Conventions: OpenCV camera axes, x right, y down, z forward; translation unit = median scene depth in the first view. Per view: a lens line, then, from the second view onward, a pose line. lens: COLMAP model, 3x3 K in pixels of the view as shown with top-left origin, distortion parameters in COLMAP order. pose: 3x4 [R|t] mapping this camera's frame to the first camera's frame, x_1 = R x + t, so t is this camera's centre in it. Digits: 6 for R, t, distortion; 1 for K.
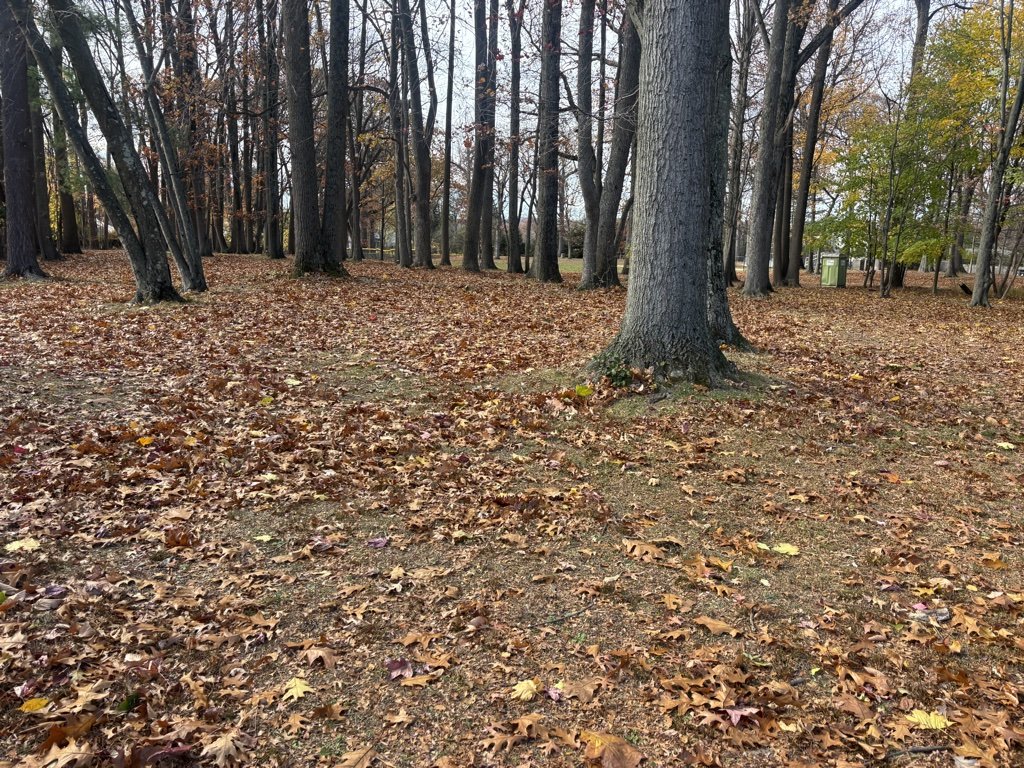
lens RADIAL K [[777.6, 0, 511.5], [0, 777.6, 375.4], [0, 0, 1]] dist [0.054555, -0.054100]
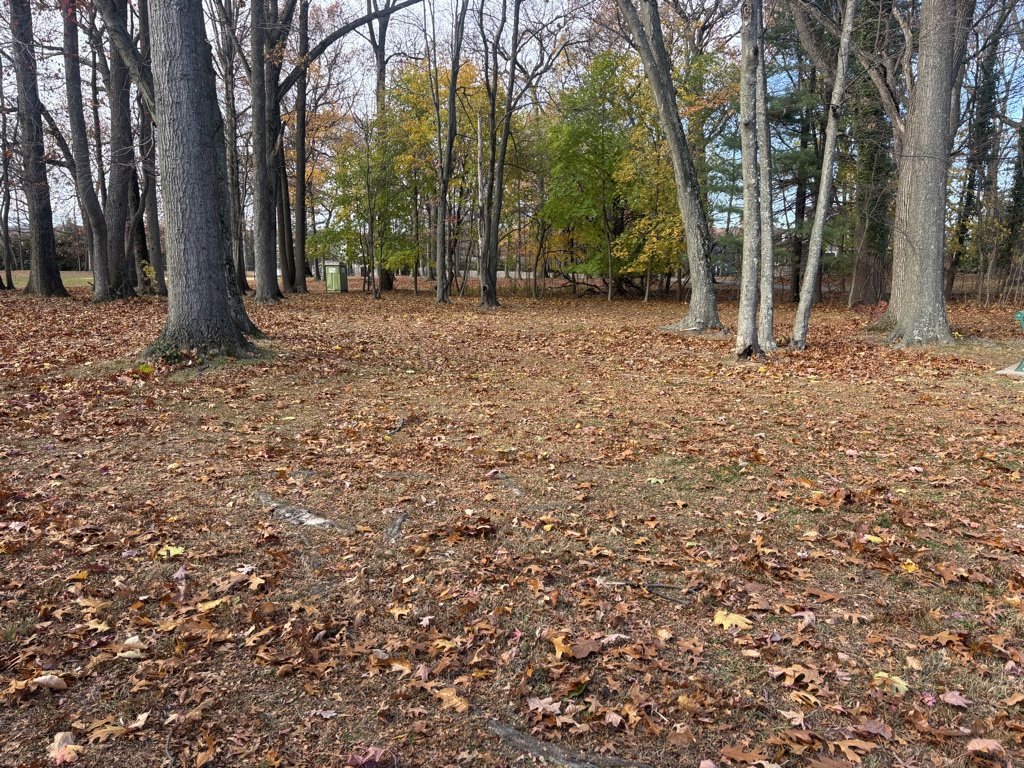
lens RADIAL K [[777.6, 0, 522.9], [0, 777.6, 379.8], [0, 0, 1]] dist [0.054555, -0.054100]
pose [[0.817247, -0.108050, 0.566068, -0.096475], [0.111042, 0.993384, 0.029301, 0.045524], [-0.565489, 0.038912, 0.823837, -0.340056]]
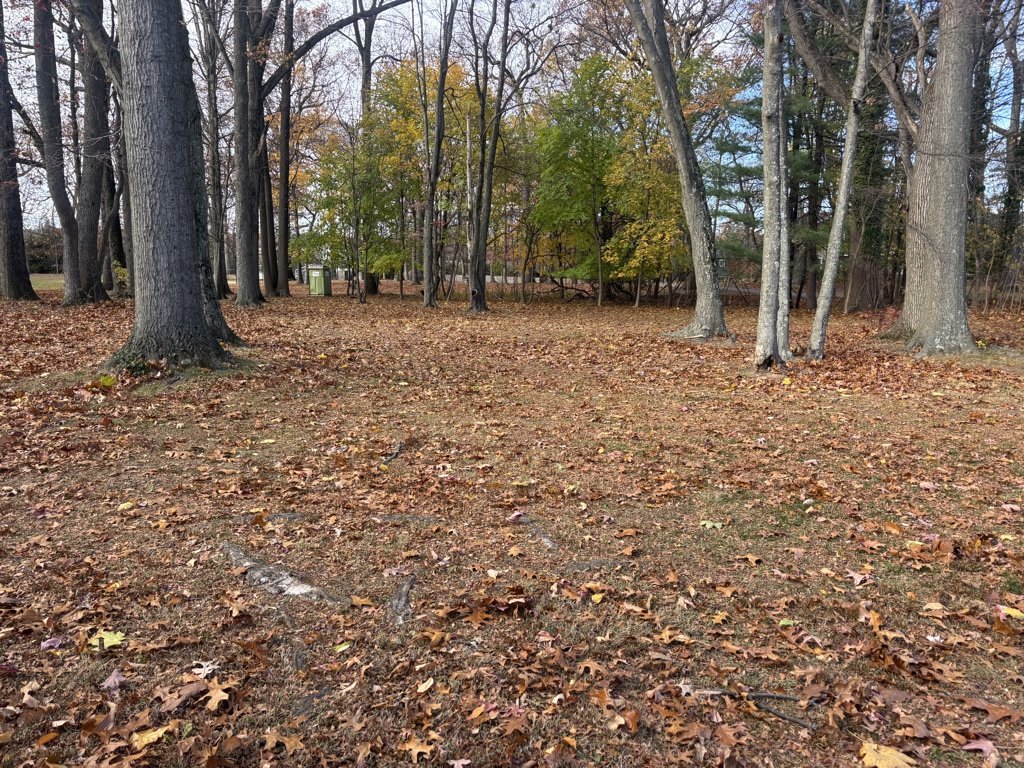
lens RADIAL K [[777.6, 0, 522.8], [0, 777.6, 368.9], [0, 0, 1]] dist [0.054555, -0.054100]
pose [[0.805422, -0.095534, 0.584952, -0.066743], [0.109187, 0.993949, 0.011991, 0.035517], [-0.582558, 0.054211, 0.810980, -0.256825]]
